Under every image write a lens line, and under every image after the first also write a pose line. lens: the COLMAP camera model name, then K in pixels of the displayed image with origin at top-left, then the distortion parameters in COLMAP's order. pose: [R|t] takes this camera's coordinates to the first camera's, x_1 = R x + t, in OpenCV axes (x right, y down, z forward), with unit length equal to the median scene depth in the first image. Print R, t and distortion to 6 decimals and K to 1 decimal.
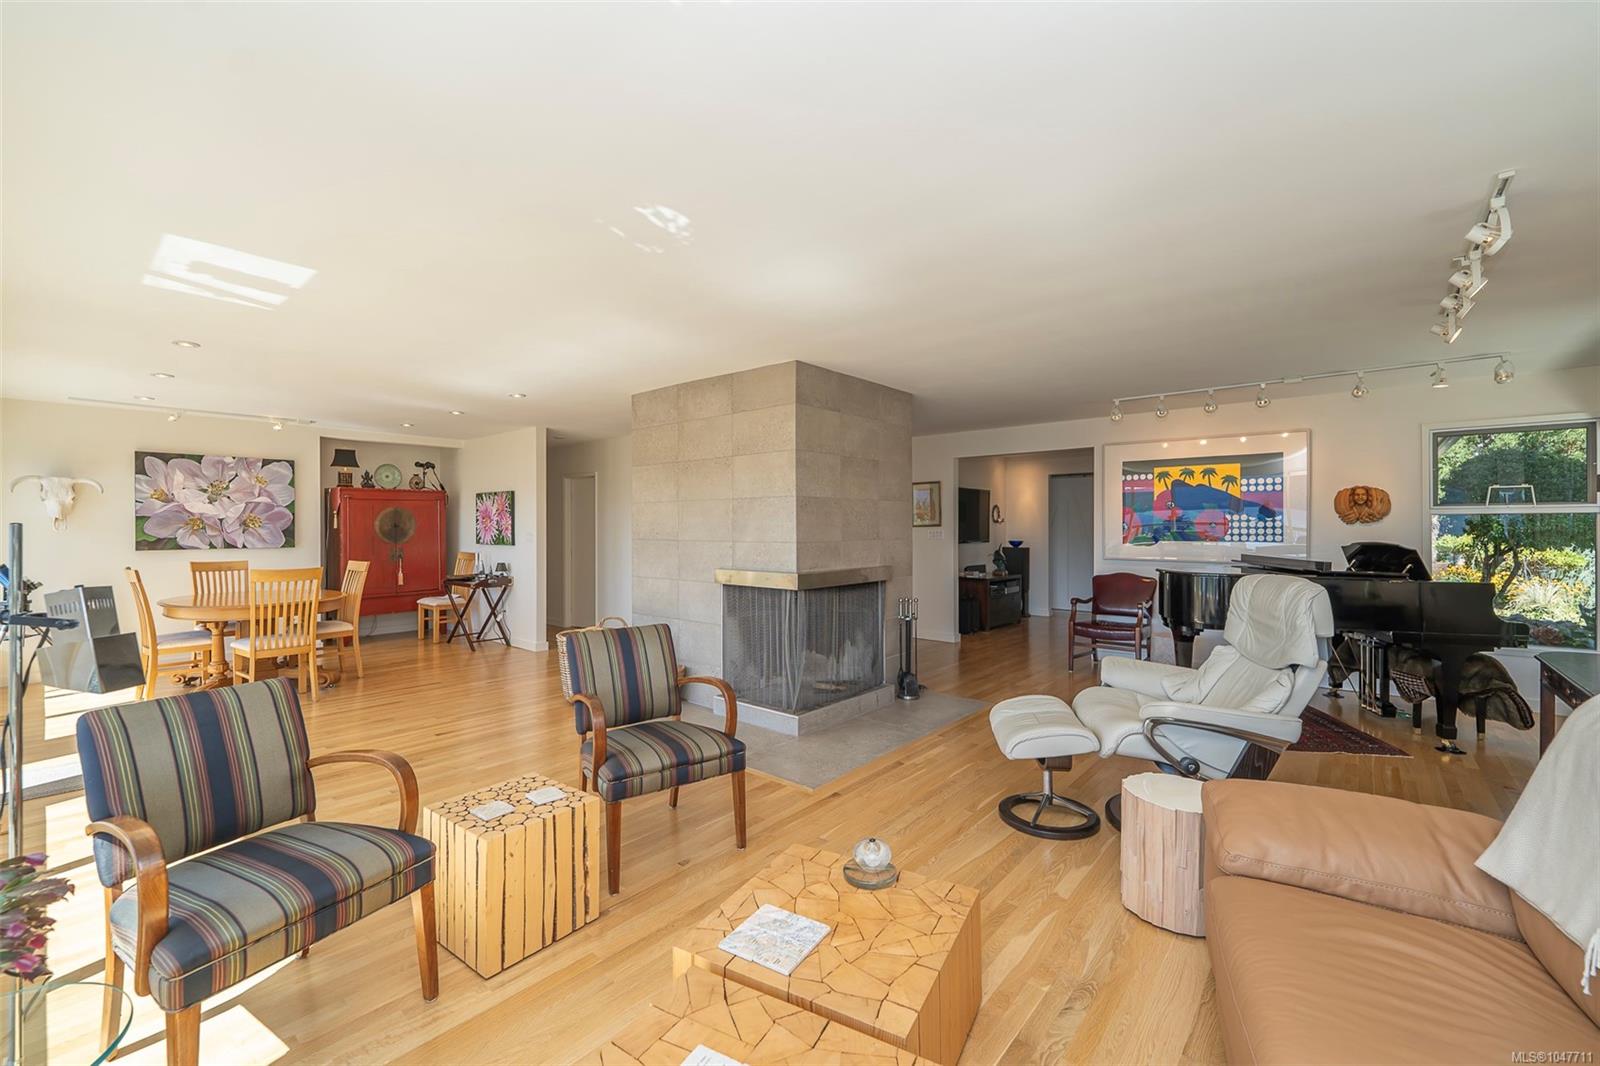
lens RADIAL K [[660.1, 0, 798.4], [0, 660.1, 528.3], [0, 0, 1]] dist [-0.007610, -0.000314]
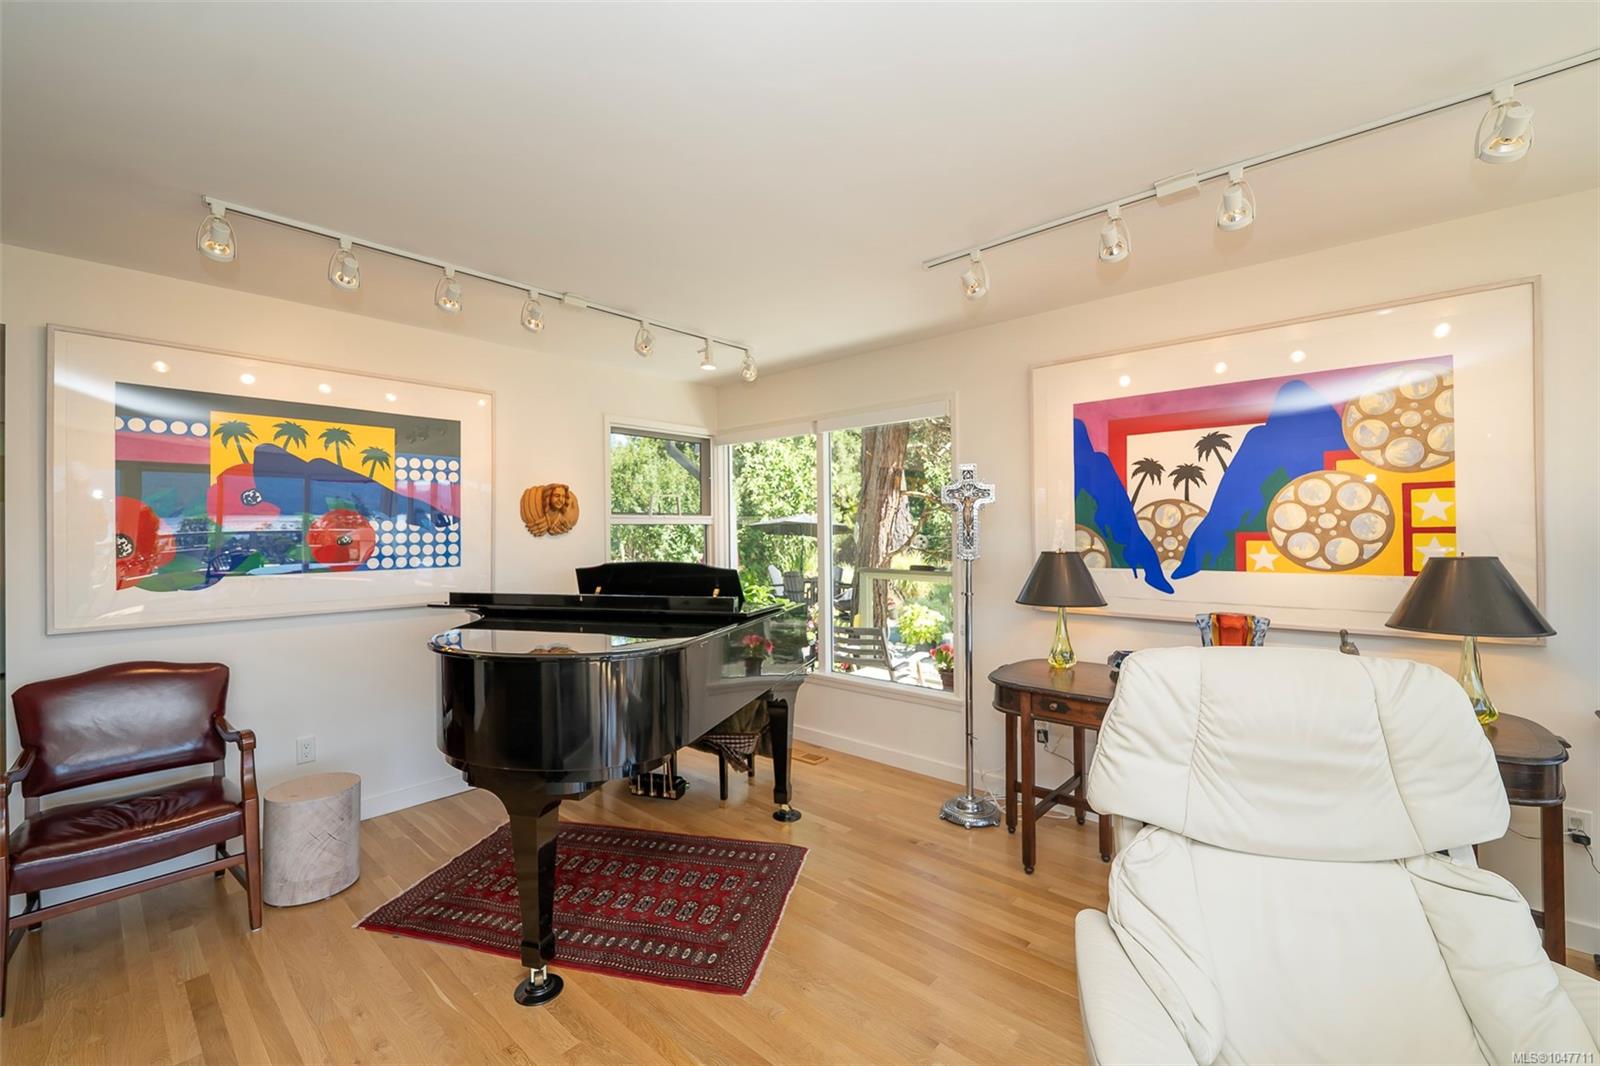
lens RADIAL K [[660.1, 0, 798.4], [0, 660.1, 528.3], [0, 0, 1]] dist [-0.007610, -0.000314]
pose [[0.024434, 0.007672, 0.999672, 0.121242], [0.011959, 0.999897, -0.007966, -0.005866], [-0.999630, 0.012150, 0.024340, 0.641716]]
